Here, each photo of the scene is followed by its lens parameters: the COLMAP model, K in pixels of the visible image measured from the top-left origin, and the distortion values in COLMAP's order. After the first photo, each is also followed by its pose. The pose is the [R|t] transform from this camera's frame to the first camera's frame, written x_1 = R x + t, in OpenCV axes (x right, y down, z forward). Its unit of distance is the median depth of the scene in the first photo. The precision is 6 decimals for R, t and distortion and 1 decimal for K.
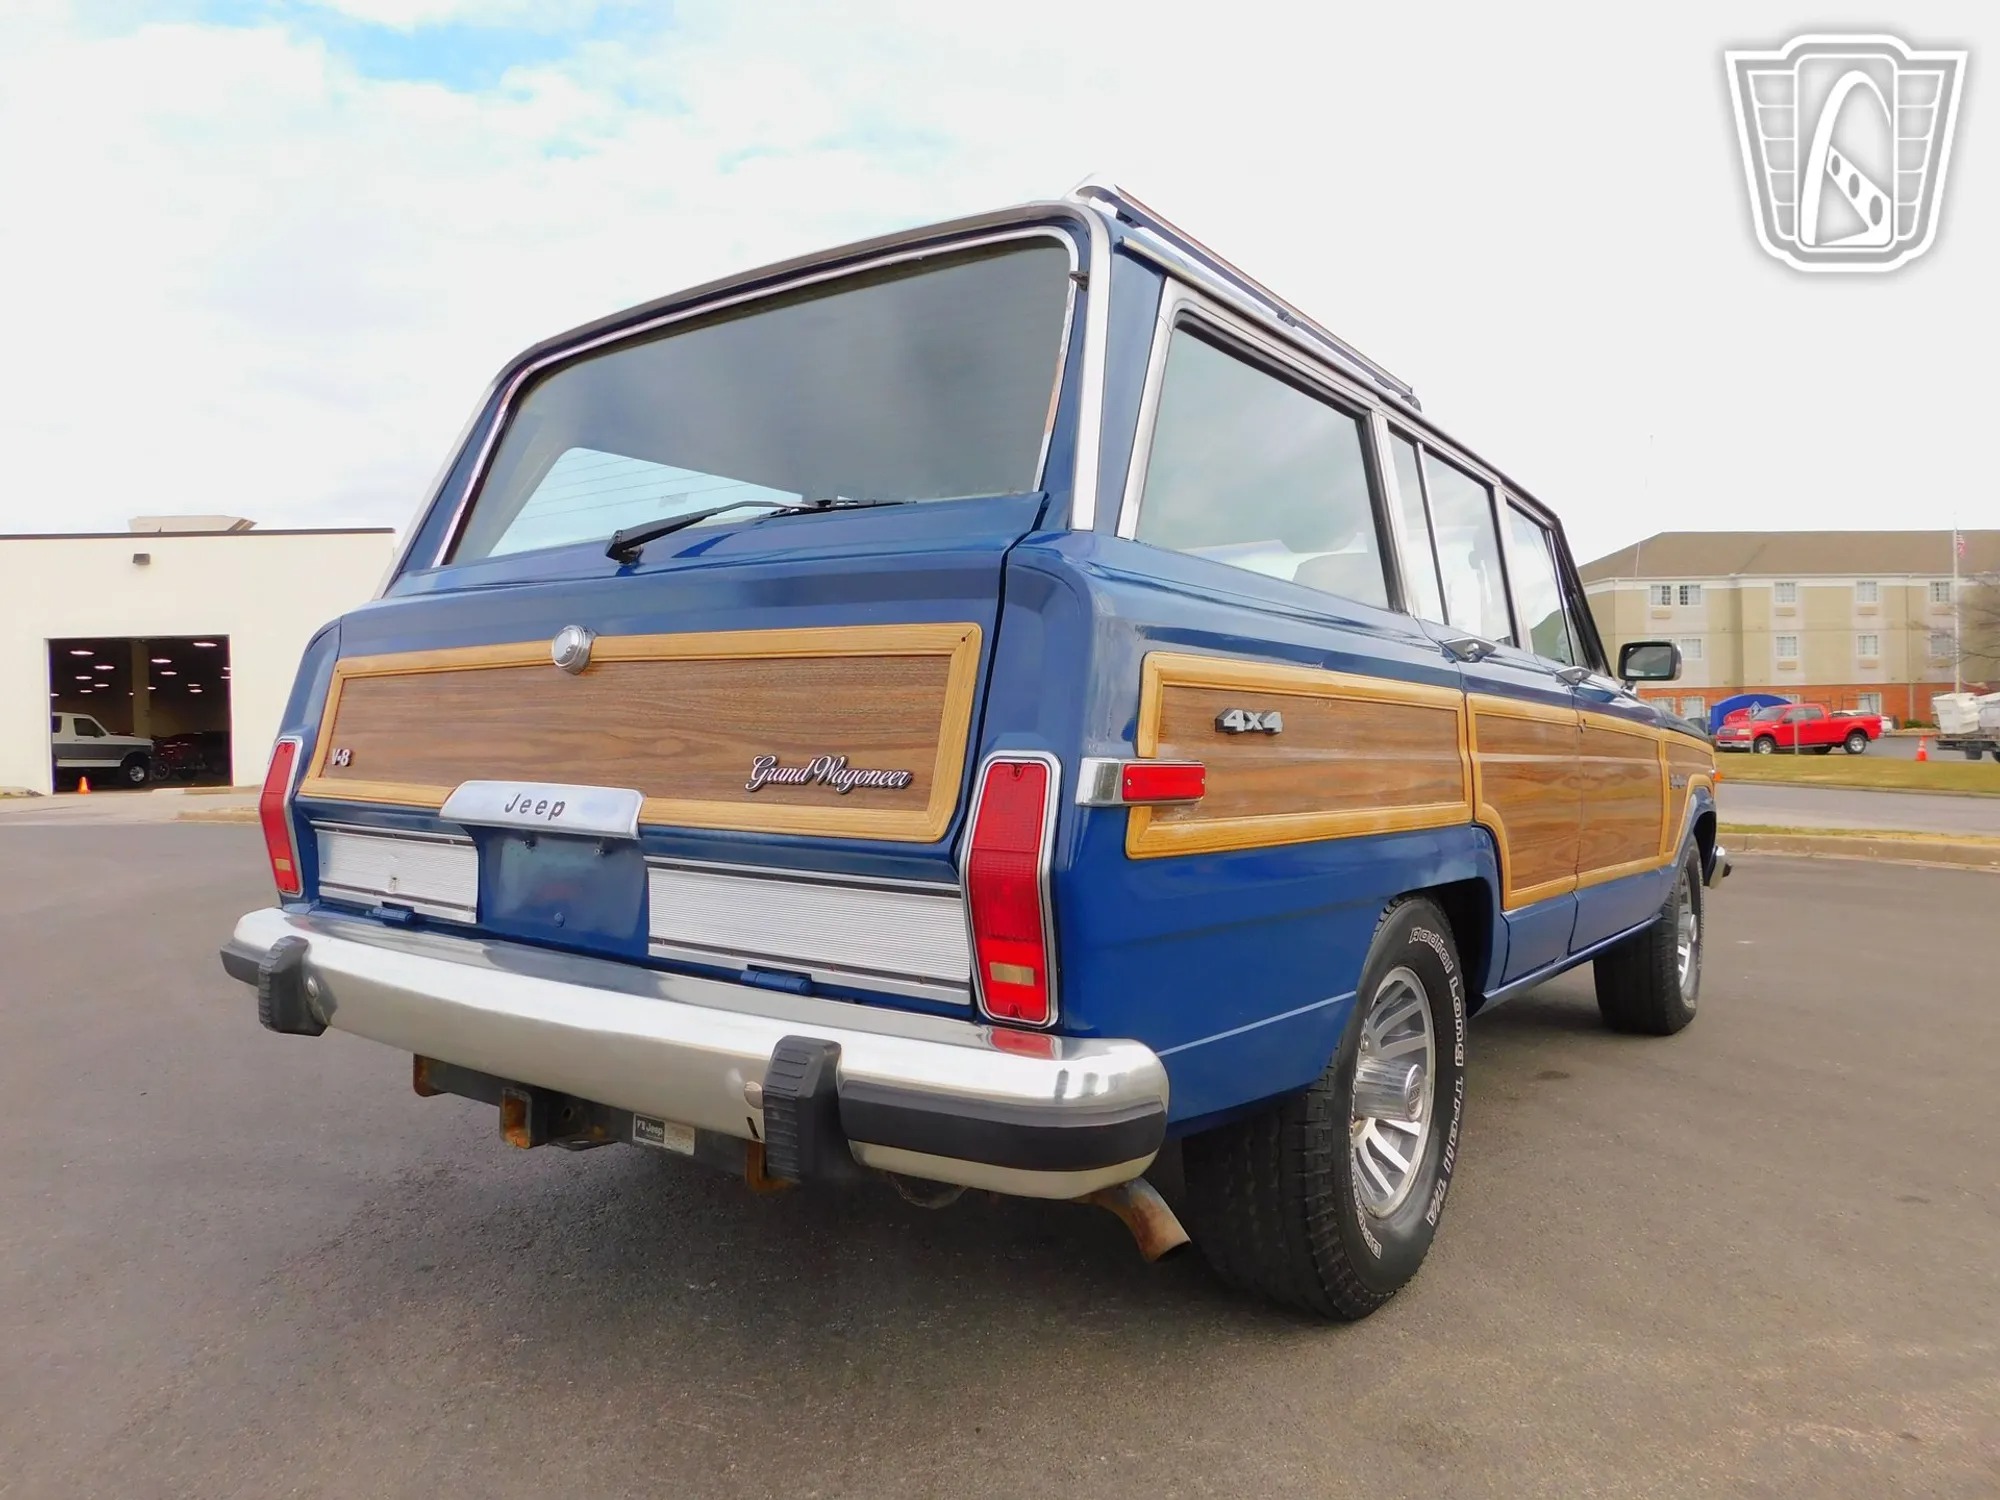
lens RADIAL K [[1283.5, 0, 1002.1], [0, 1283.5, 761.7], [0, 0, 1]] dist [-0.025937, 0.000075]
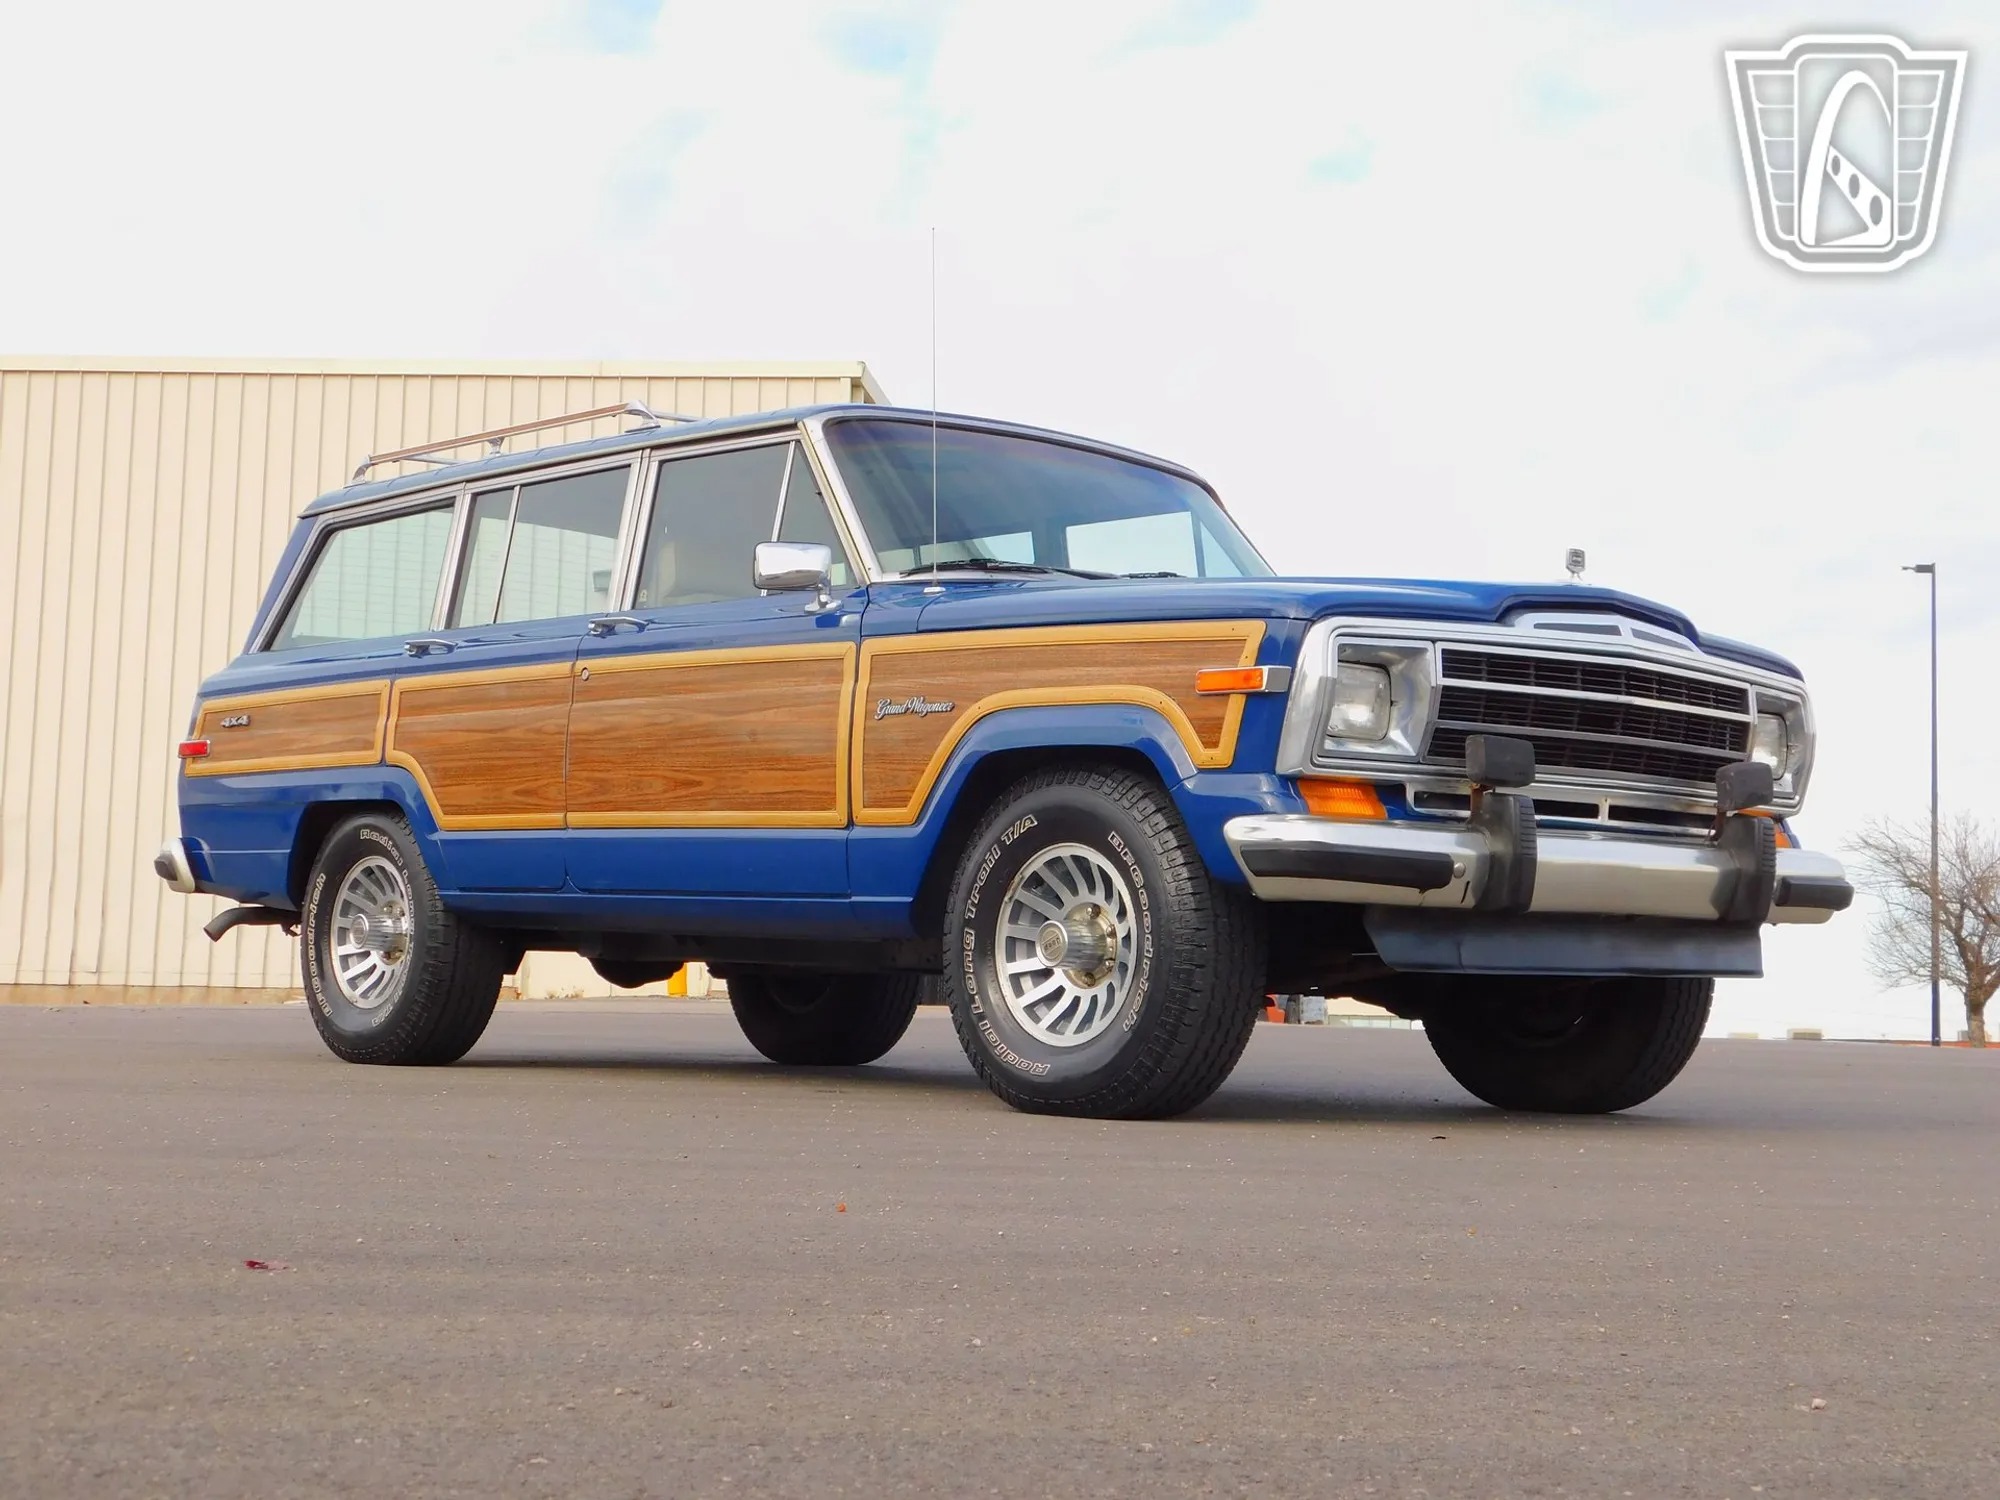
lens RADIAL K [[3037.9, 0, 993.7], [0, 3037.9, 749.8], [0, 0, 1]] dist [0.007752, -0.006588]
pose [[-0.198692, -0.097291, -0.975221, 5.051493], [-0.040856, 0.995018, -0.090942, 0.444725], [0.979210, 0.021774, -0.201677, 3.287057]]
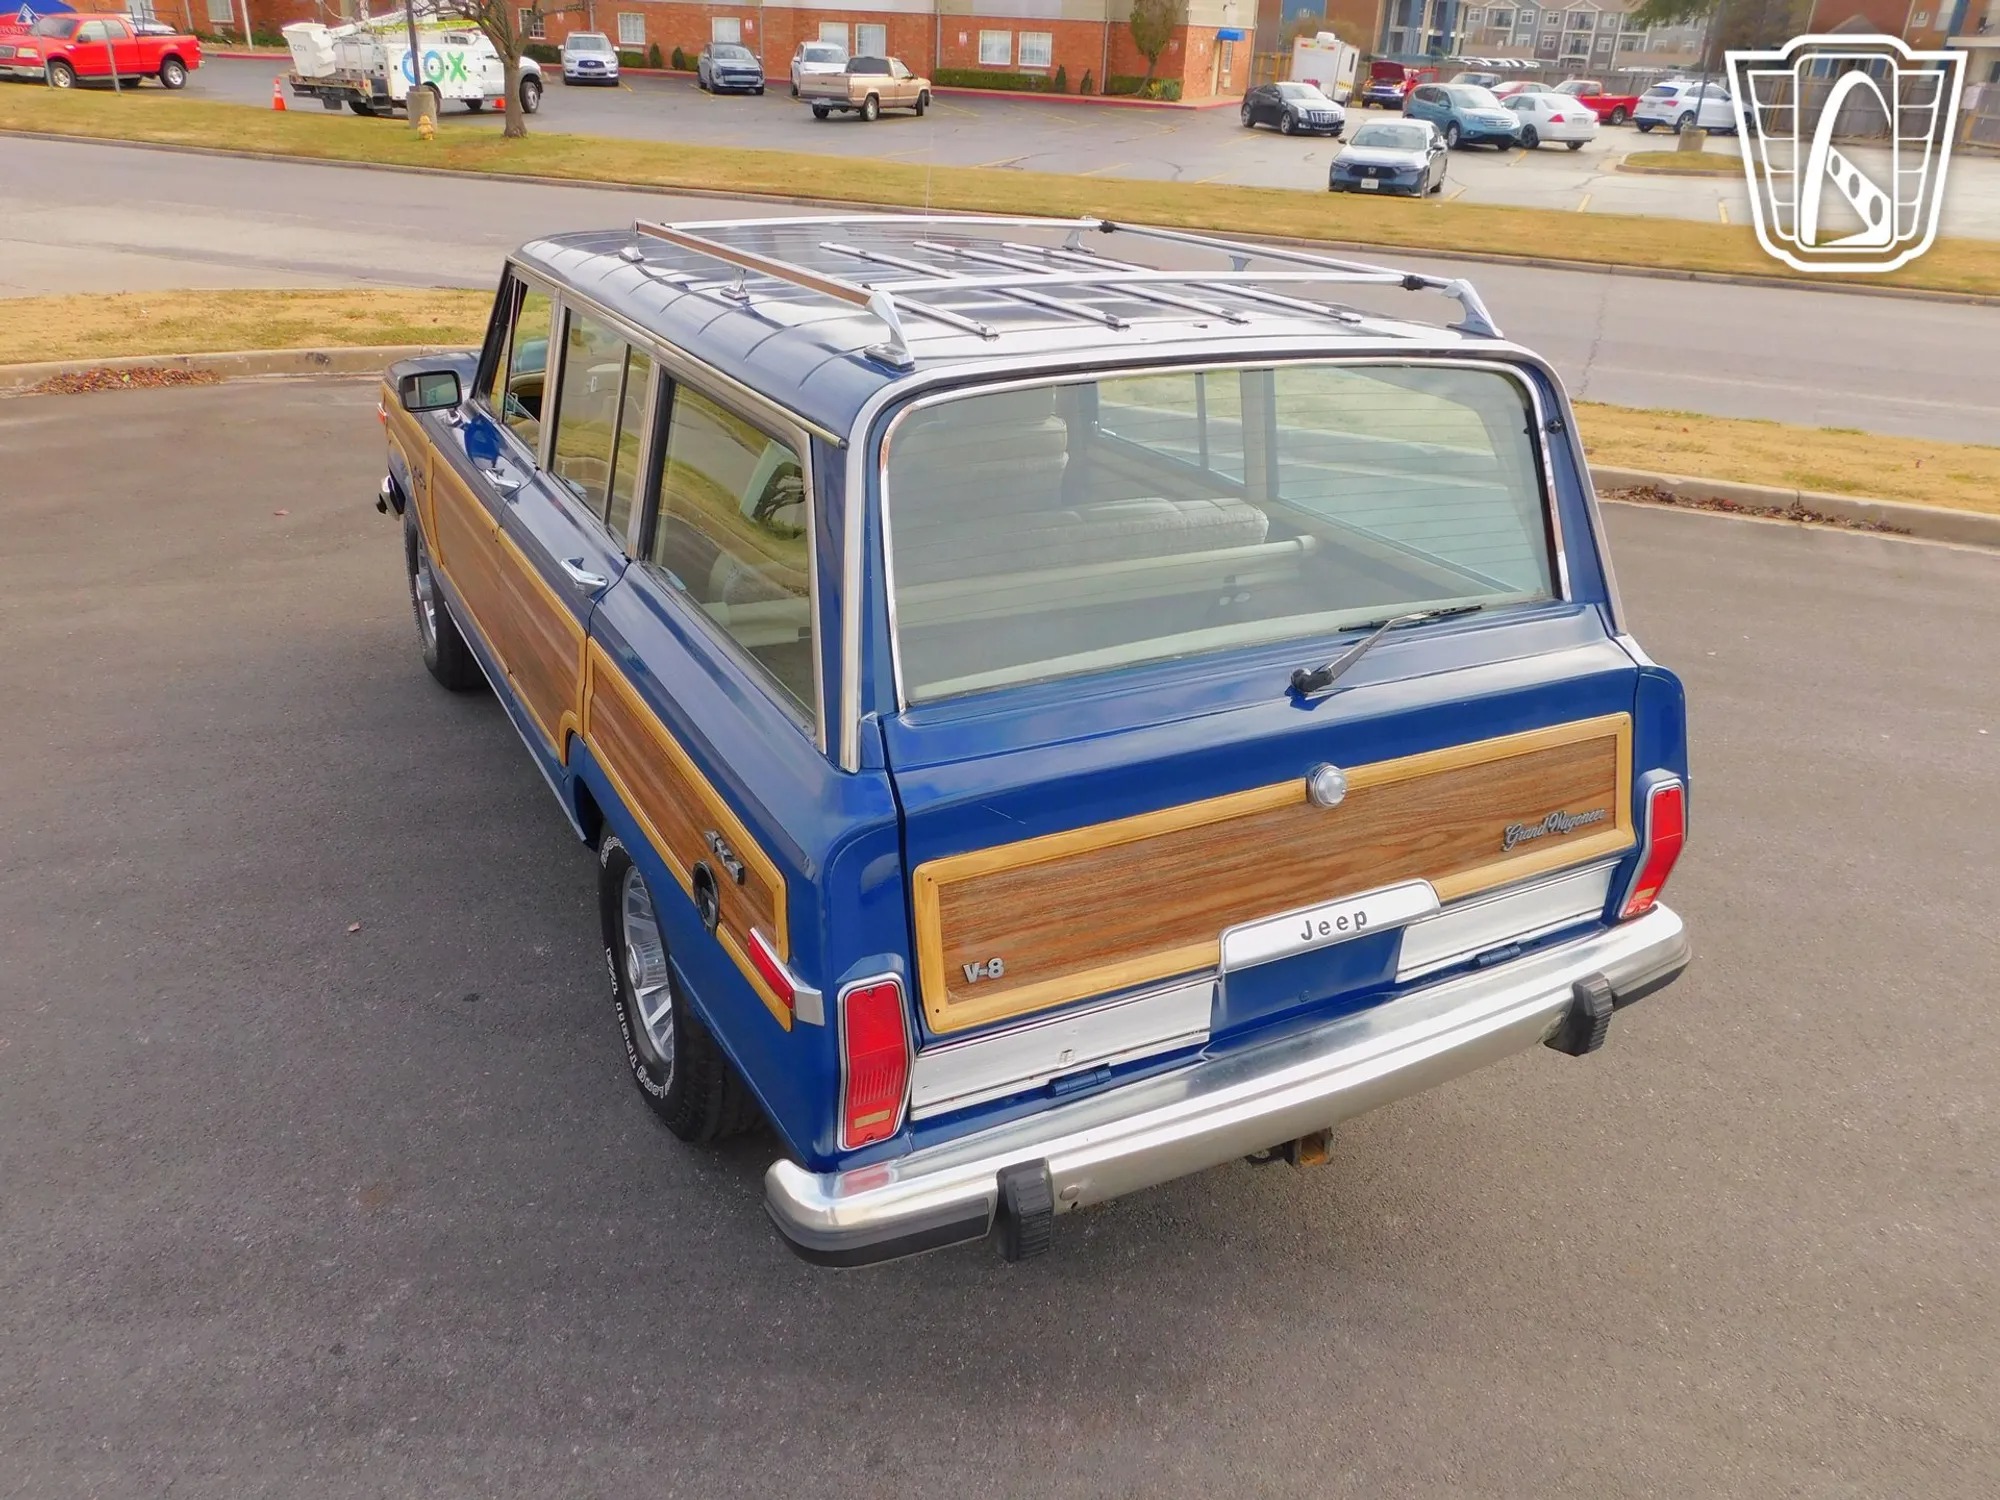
lens RADIAL K [[1474.4, 0, 1003.3], [0, 1474.4, 753.7], [0, 0, 1]] dist [-0.002628, -0.001288]
pose [[0.435557, -0.370631, 0.820319, -1.653701], [-0.023910, 0.906217, 0.422137, -0.715780], [-0.899844, -0.203478, 0.385847, 0.838820]]
